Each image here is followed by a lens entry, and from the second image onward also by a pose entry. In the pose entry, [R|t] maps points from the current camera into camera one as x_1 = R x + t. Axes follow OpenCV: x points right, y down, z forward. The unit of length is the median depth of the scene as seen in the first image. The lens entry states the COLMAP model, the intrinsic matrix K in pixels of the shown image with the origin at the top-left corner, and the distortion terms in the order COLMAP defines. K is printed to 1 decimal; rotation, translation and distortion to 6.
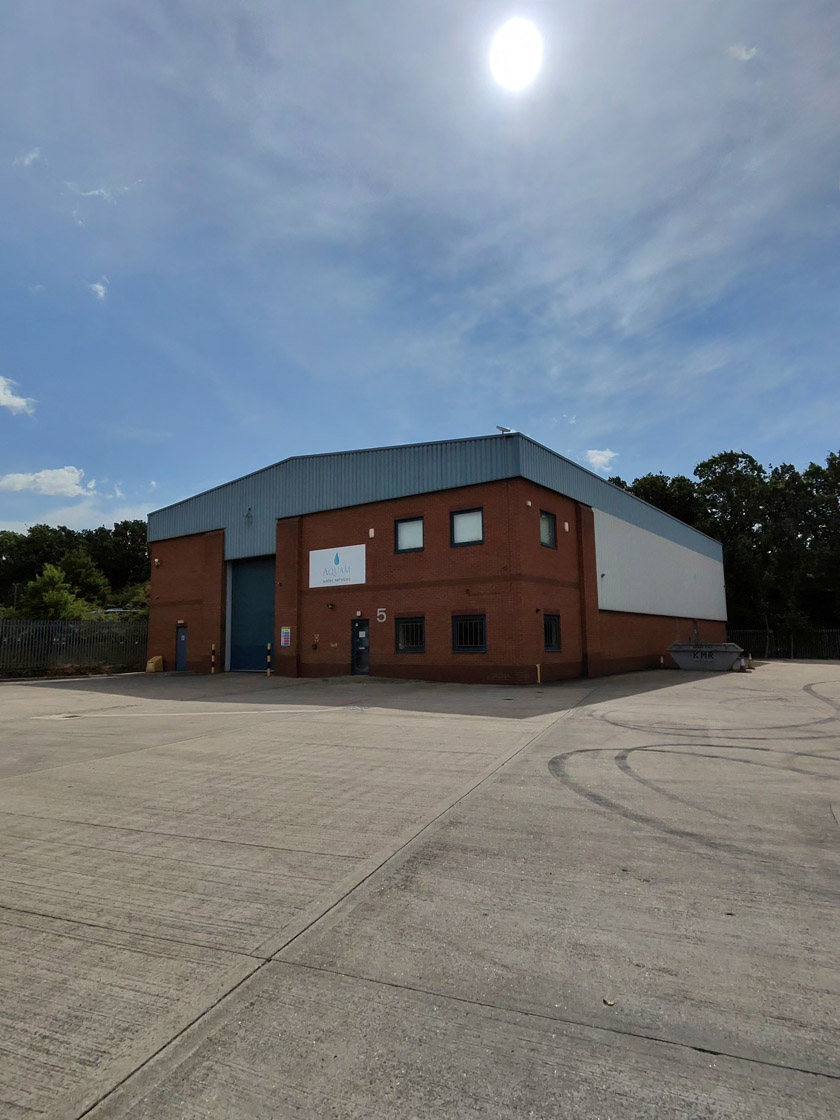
lens RADIAL K [[649.1, 0, 427.9], [0, 649.1, 563.6], [0, 0, 1]] dist [-0.016371, 0.001158]
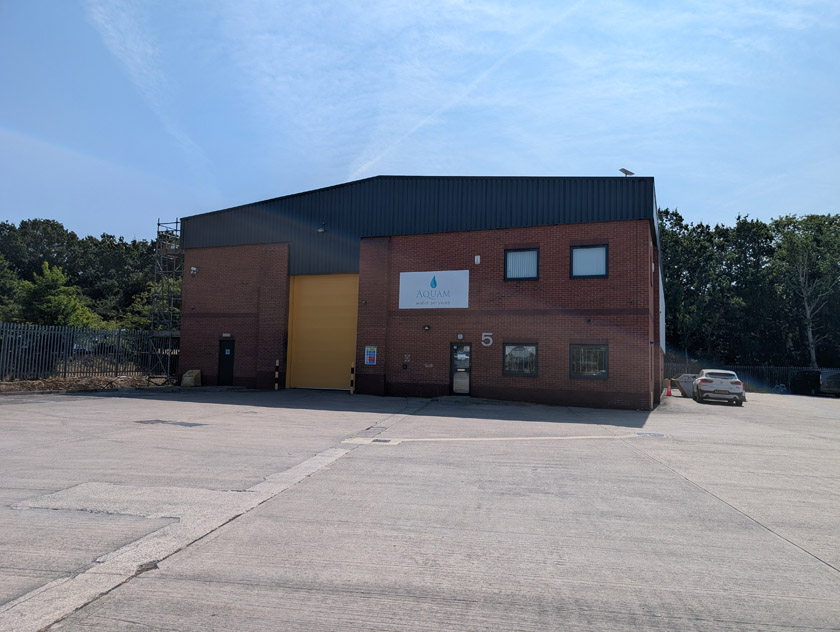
lens RADIAL K [[605.5, 0, 421.0], [0, 605.5, 320.8], [0, 0, 1]] dist [0.030234, -0.006021]
pose [[0.973656, 0.052655, 0.221860, -0.364630], [-0.063915, 0.996990, 0.043879, 0.012874], [-0.218882, -0.056903, 0.974091, 0.072473]]
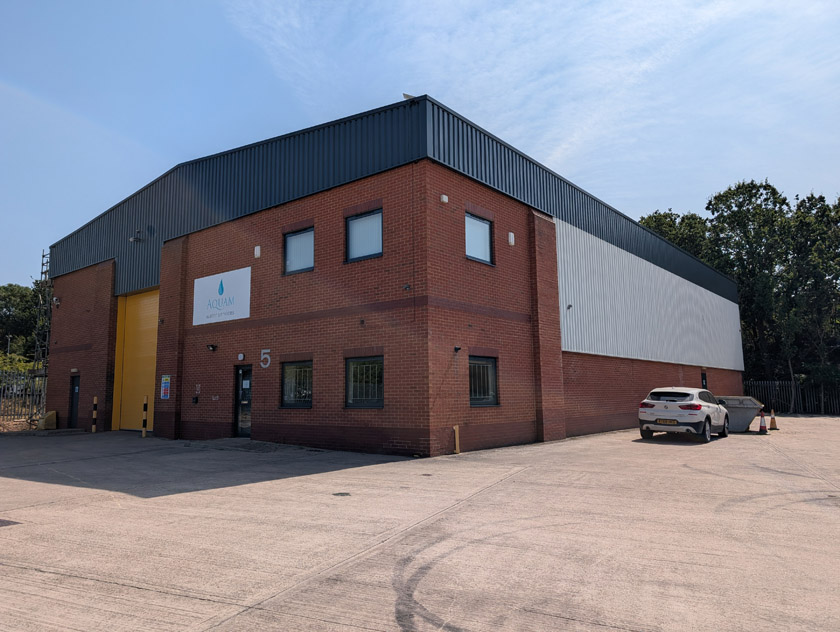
lens RADIAL K [[605.5, 0, 421.0], [0, 605.5, 320.8], [0, 0, 1]] dist [0.030234, -0.006021]
pose [[0.998257, -0.005892, -0.058719, 0.140641], [0.005939, 0.999982, 0.000629, 0.033594], [0.058714, -0.000977, 0.998274, 0.282526]]
